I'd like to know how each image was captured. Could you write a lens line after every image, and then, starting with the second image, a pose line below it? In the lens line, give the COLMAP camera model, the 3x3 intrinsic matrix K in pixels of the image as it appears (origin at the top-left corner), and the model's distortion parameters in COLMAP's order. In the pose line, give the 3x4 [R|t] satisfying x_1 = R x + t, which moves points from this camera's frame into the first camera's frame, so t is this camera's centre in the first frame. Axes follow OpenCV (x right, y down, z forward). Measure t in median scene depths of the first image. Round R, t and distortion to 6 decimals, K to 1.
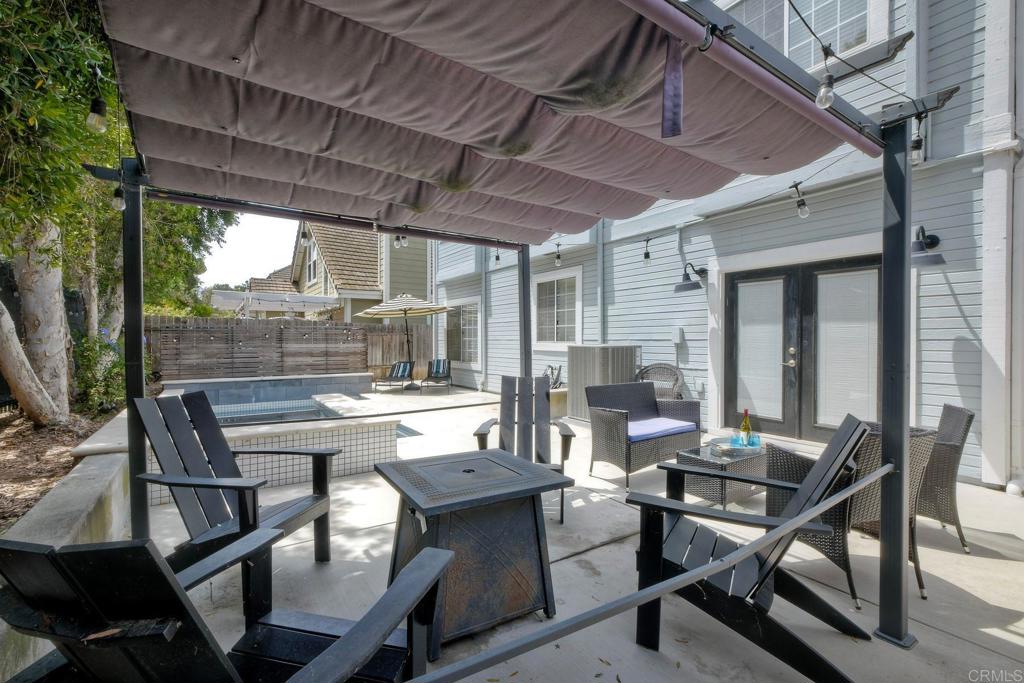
lens RADIAL K [[464.9, 0, 513.6], [0, 464.9, 342.2], [0, 0, 1]] dist [-0.016328, -0.000372]
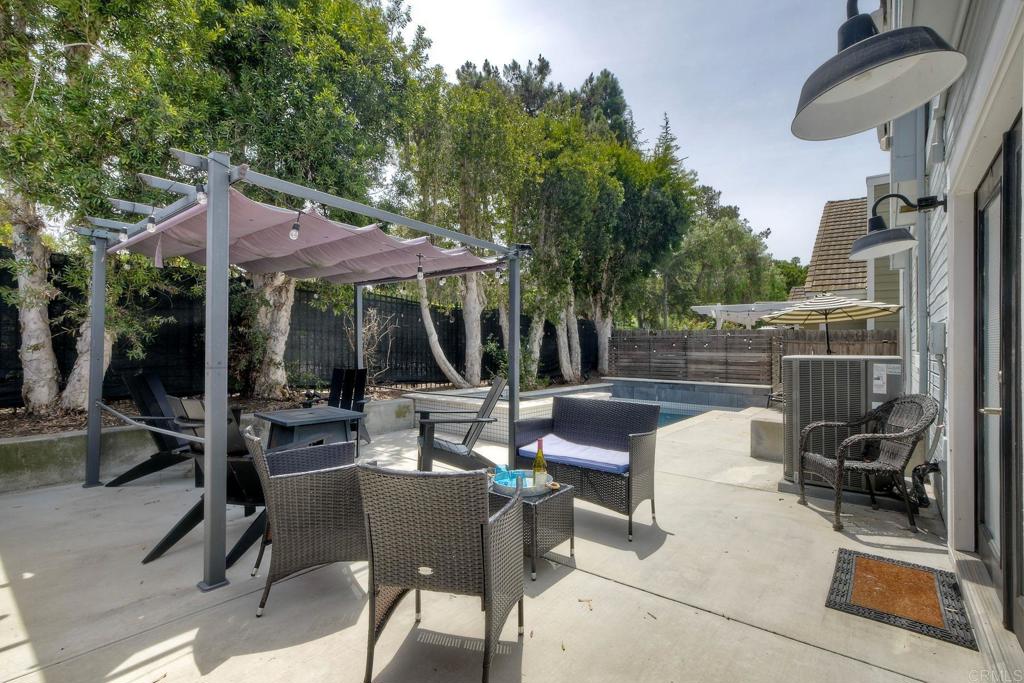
lens RADIAL K [[464.9, 0, 513.7], [0, 464.9, 343.6], [0, 0, 1]] dist [-0.016328, -0.000372]
pose [[0.277378, -0.005793, -0.960744, 0.447473], [-0.014353, 0.999845, -0.010173, 0.000737], [0.960654, 0.016612, 0.277252, 0.287087]]
